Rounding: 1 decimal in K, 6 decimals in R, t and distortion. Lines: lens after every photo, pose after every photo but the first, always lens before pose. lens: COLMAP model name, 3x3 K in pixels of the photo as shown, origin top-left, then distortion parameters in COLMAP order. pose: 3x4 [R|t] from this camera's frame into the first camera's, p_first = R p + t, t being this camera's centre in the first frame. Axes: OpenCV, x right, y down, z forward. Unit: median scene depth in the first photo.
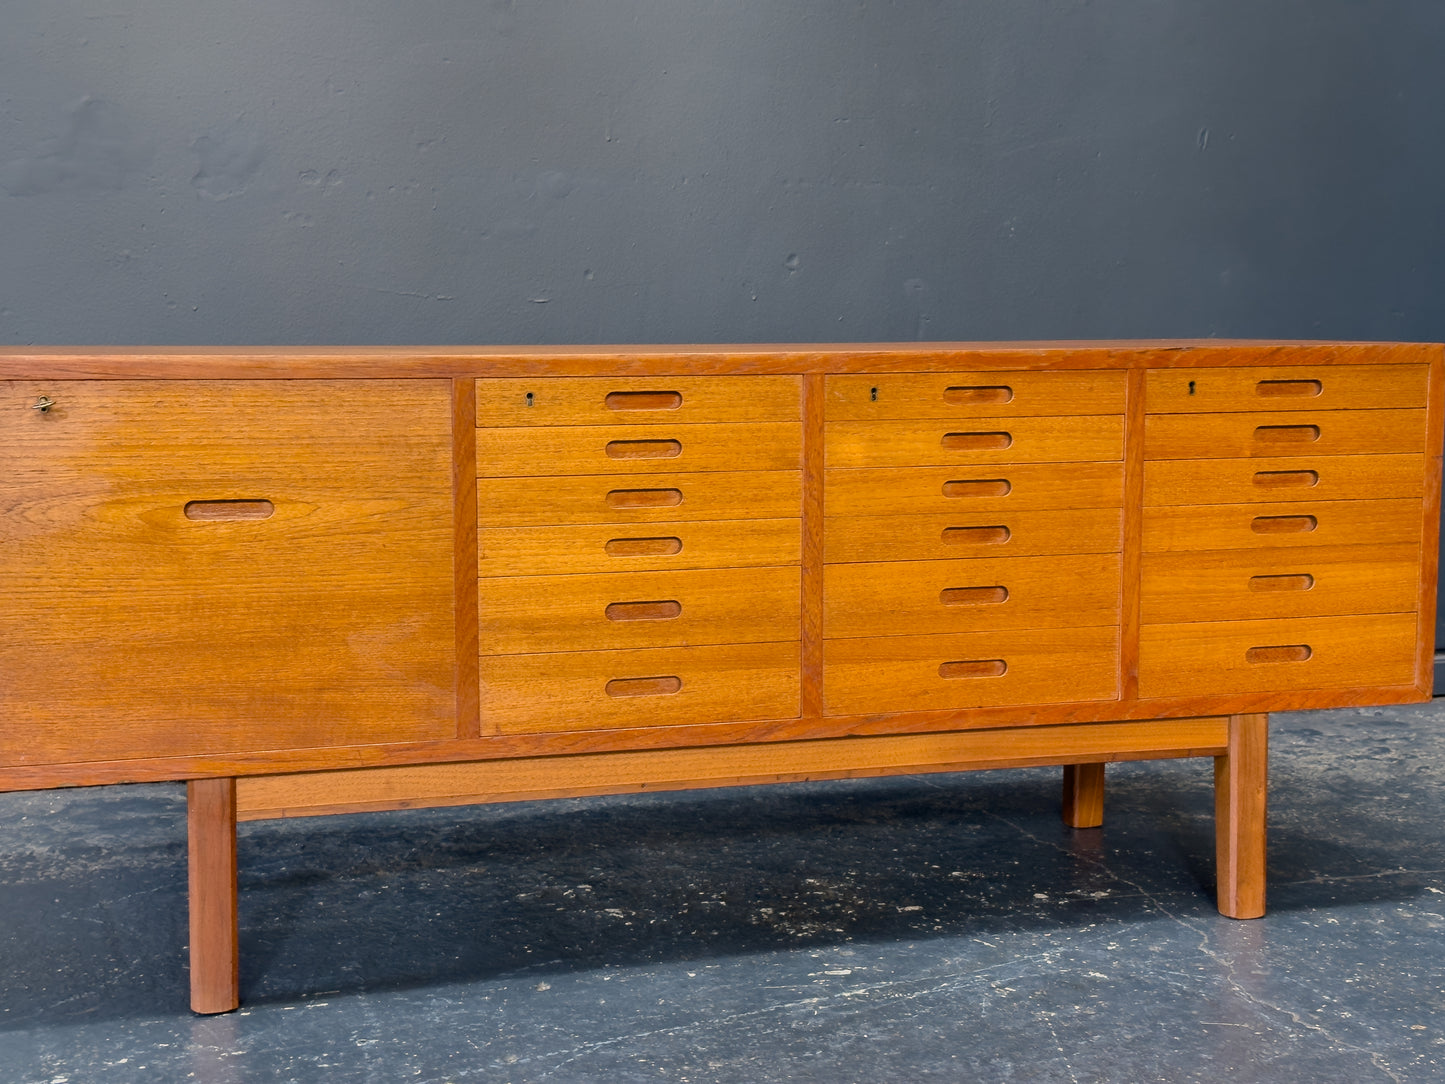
lens RADIAL K [[2018.7, 0, 726.9], [0, 2018.7, 549.4], [0, 0, 1]] dist [0.121839, 0.000000]
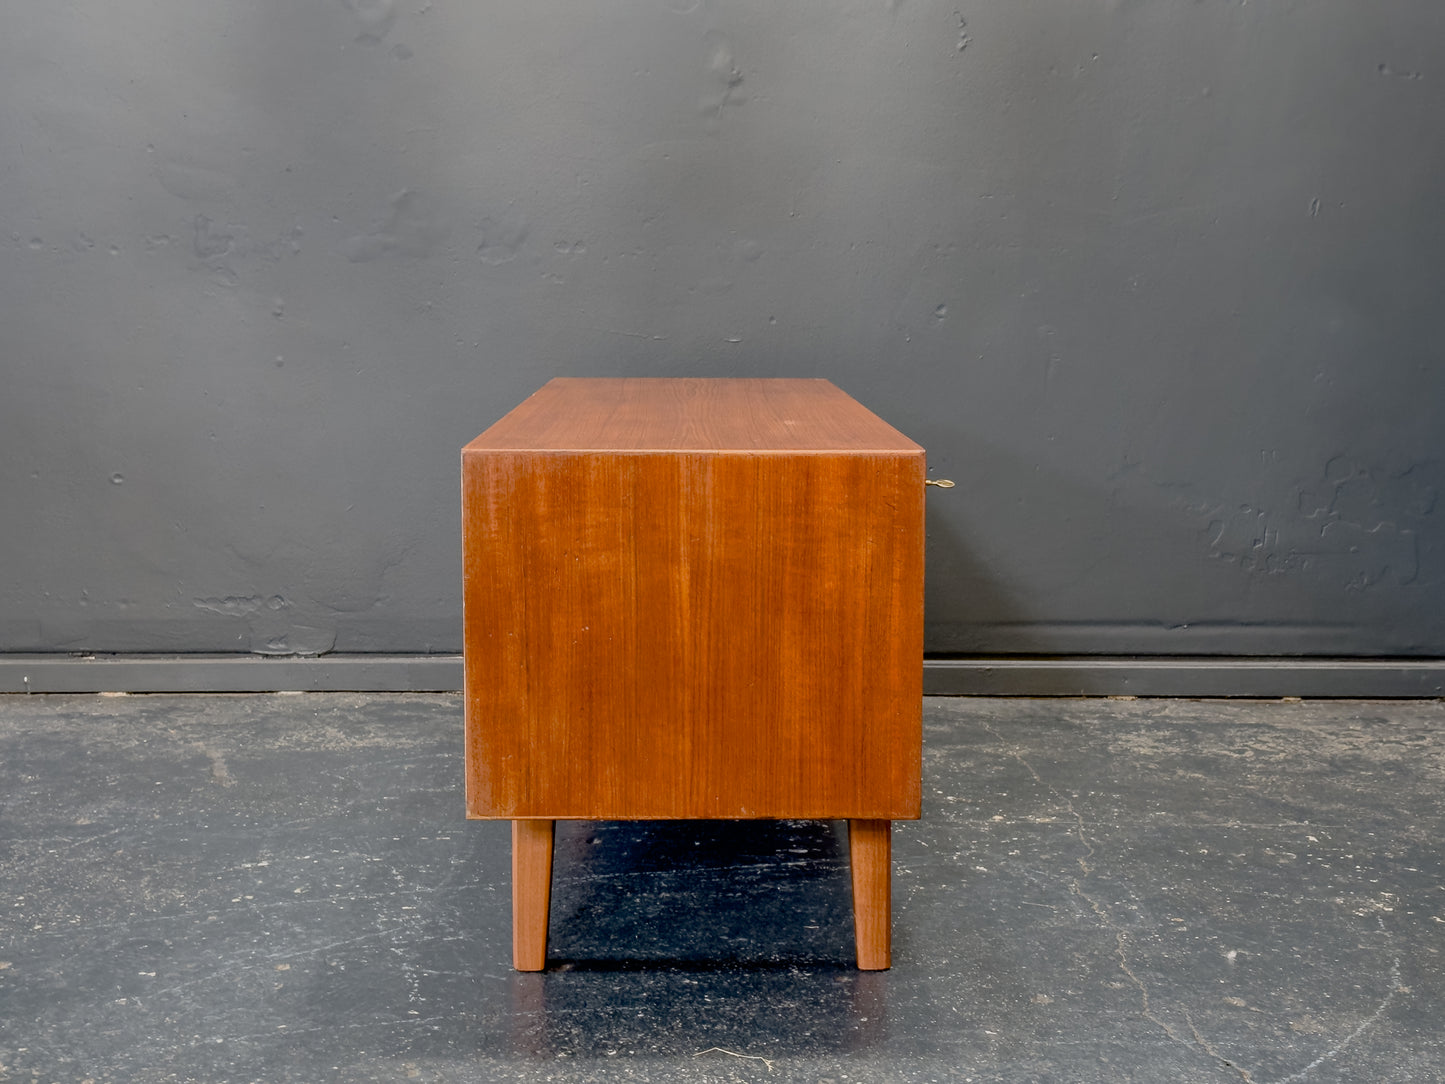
lens RADIAL K [[2018.7, 0, 711.6], [0, 2018.7, 556.4], [0, 0, 1]] dist [0.121839, 0.000000]
pose [[0.963162, 0.048602, -0.264494, 0.350375], [-0.043164, 0.998721, 0.026337, -0.028280], [0.265436, -0.013950, 0.964028, -0.352337]]
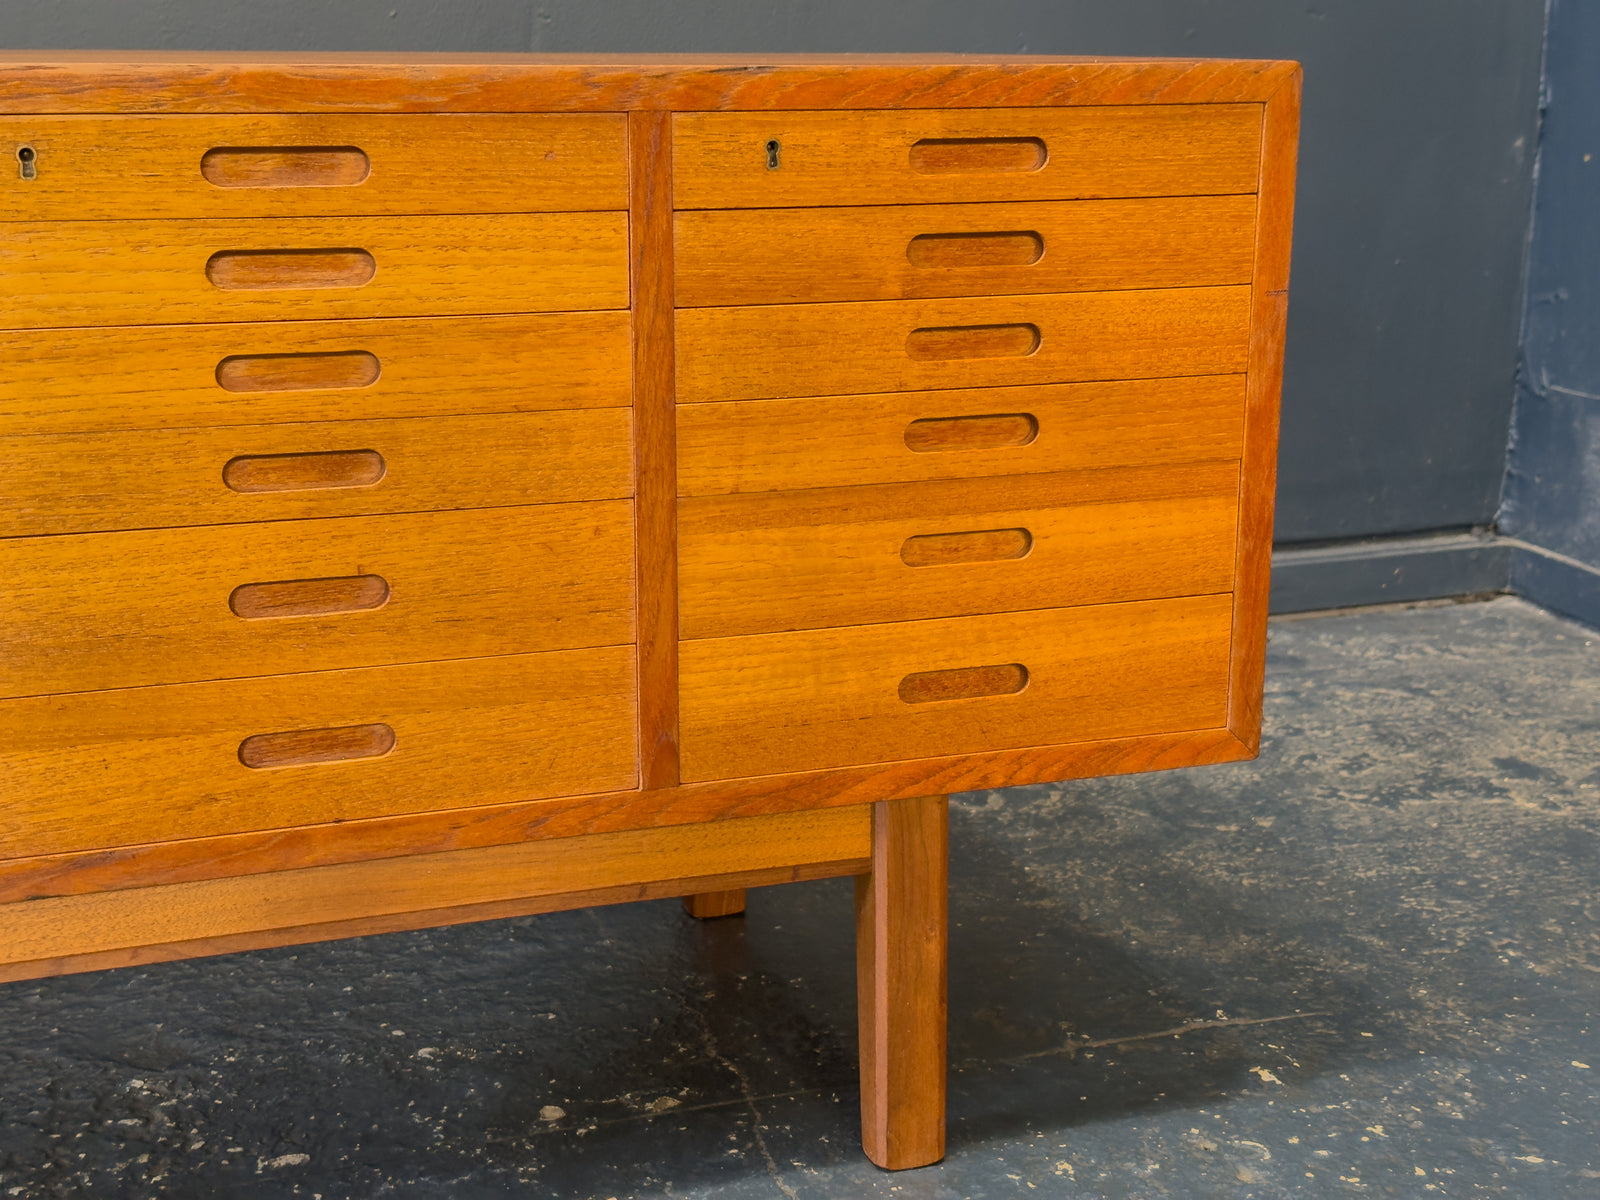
lens RADIAL K [[2235.3, 0, 814.6], [0, 2235.3, 614.8], [0, 0, 1]] dist [0.121839, 0.000000]
pose [[0.998116, -0.011434, 0.060282, 0.210304], [0.003200, 0.990847, 0.134954, -0.044297], [-0.061274, -0.134507, 0.989016, 0.471865]]
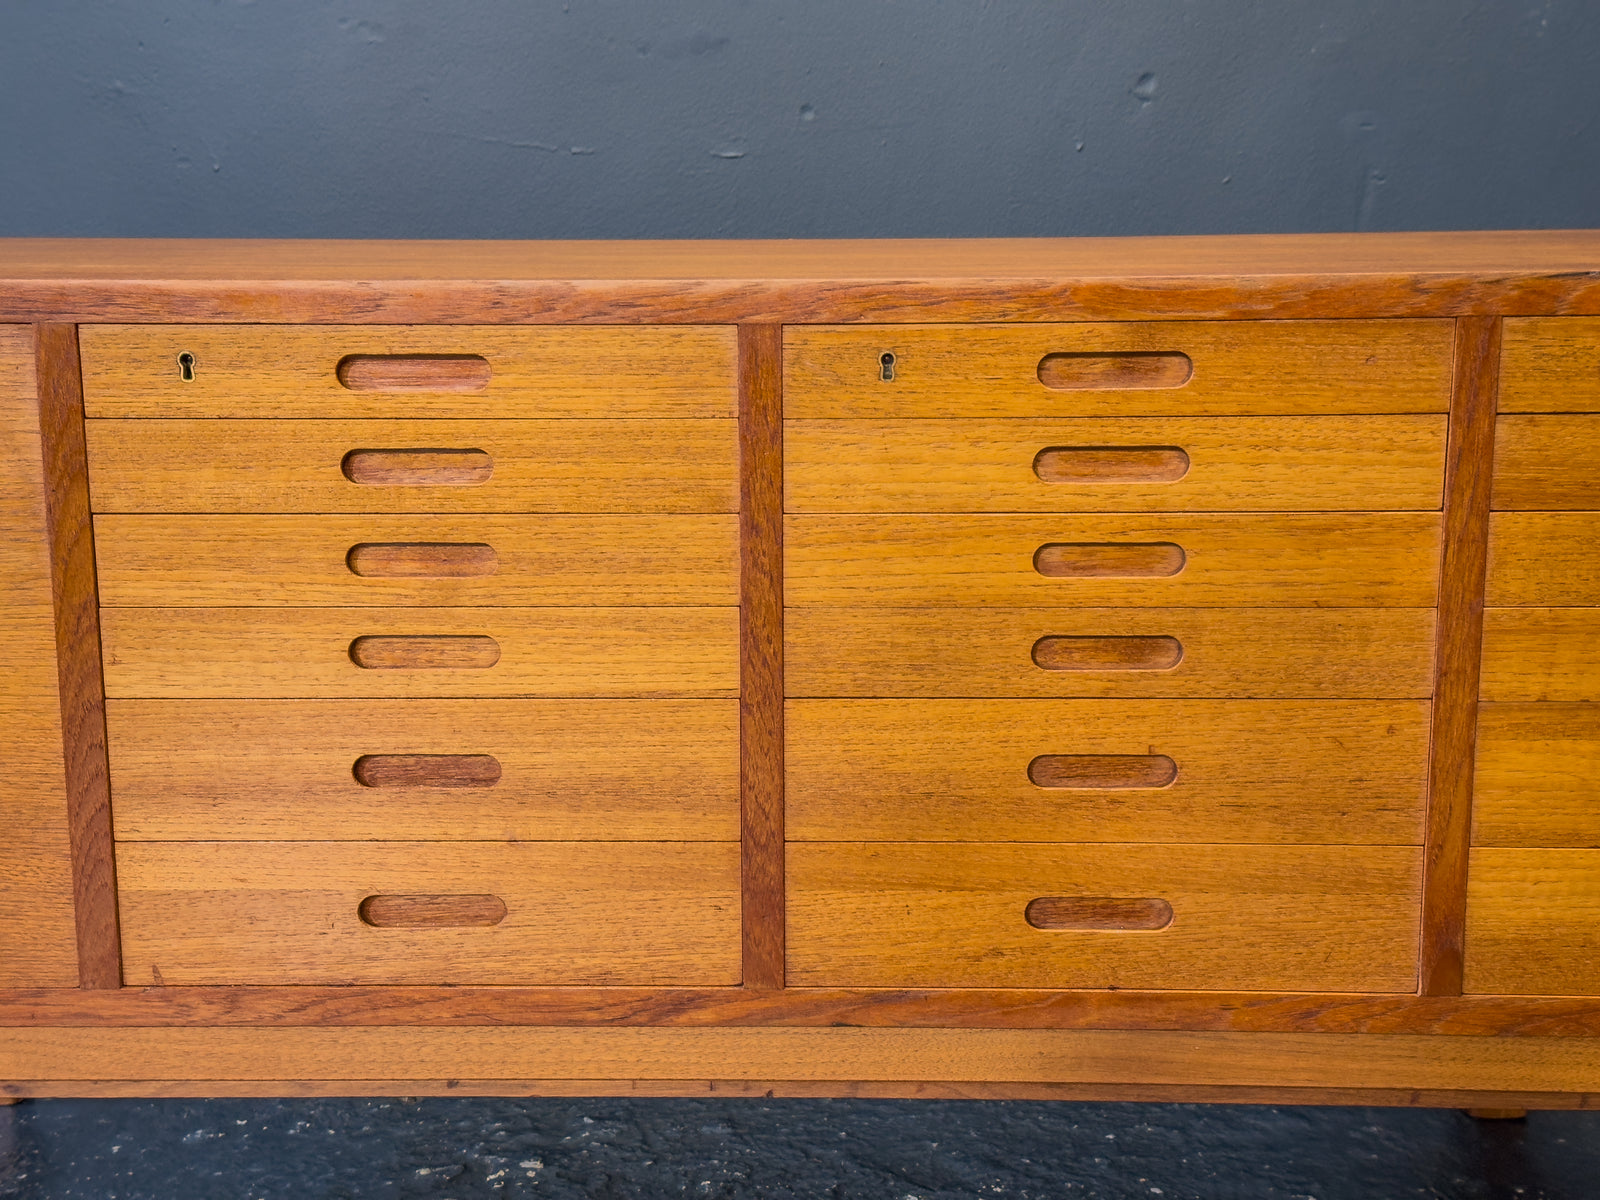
lens RADIAL K [[2235.3, 0, 800.7], [0, 2235.3, 620.0], [0, 0, 1]] dist [0.121839, 0.000000]
pose [[0.955776, 0.057766, -0.288368, 0.209927], [-0.031217, 0.994908, 0.095832, -0.065496], [0.292435, -0.082592, 0.952712, 0.457778]]
